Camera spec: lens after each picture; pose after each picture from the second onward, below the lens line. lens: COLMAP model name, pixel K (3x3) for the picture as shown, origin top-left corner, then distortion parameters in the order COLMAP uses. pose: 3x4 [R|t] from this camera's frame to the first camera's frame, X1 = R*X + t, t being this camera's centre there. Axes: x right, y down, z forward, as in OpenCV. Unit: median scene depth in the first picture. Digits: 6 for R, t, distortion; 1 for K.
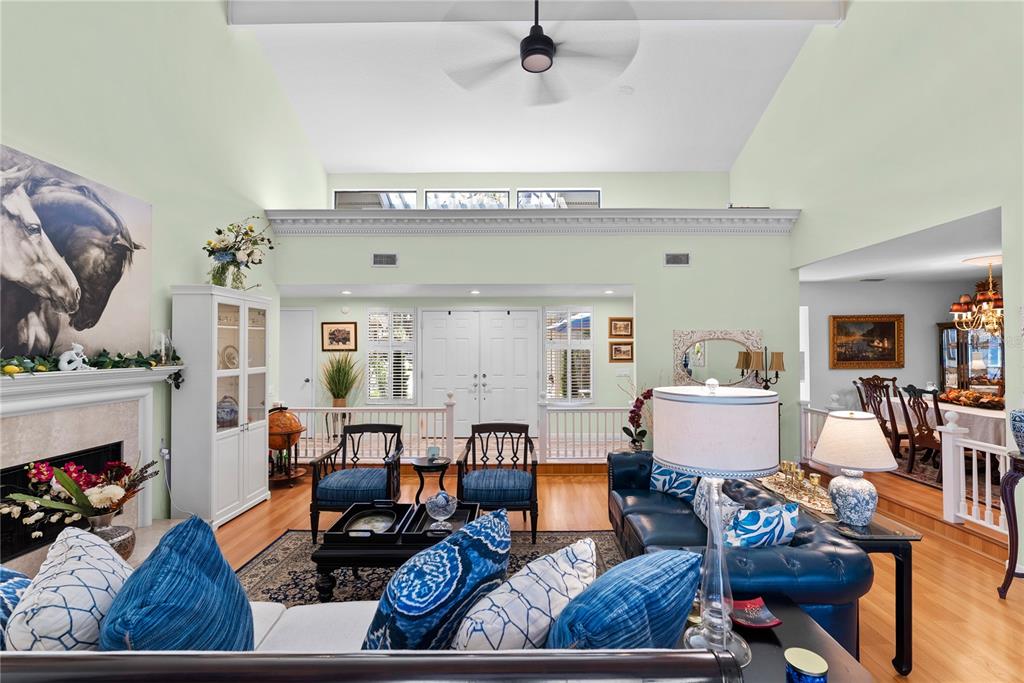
lens RADIAL K [[467.2, 0, 515.0], [0, 467.2, 341.0], [0, 0, 1]] dist [-0.001162, -0.000129]
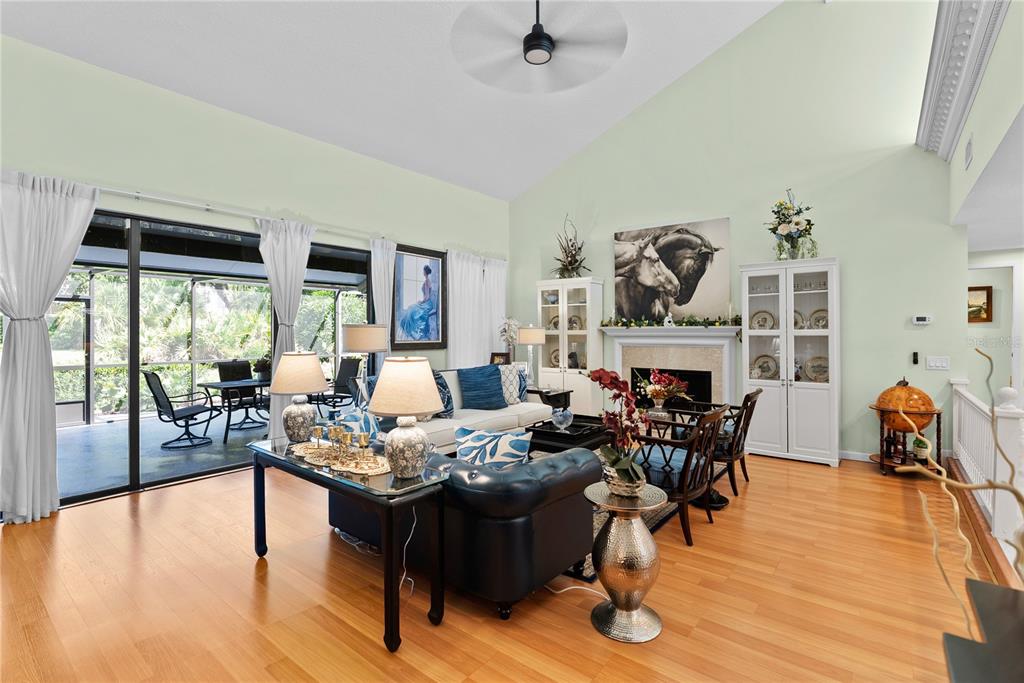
lens RADIAL K [[467.2, 0, 512.1], [0, 467.2, 337.0], [0, 0, 1]] dist [-0.001162, -0.000129]
pose [[-0.615965, 0.002190, -0.787771, 0.989320], [0.009538, 0.999944, -0.004678, 0.107242], [0.787716, -0.010395, -0.615951, 1.651263]]
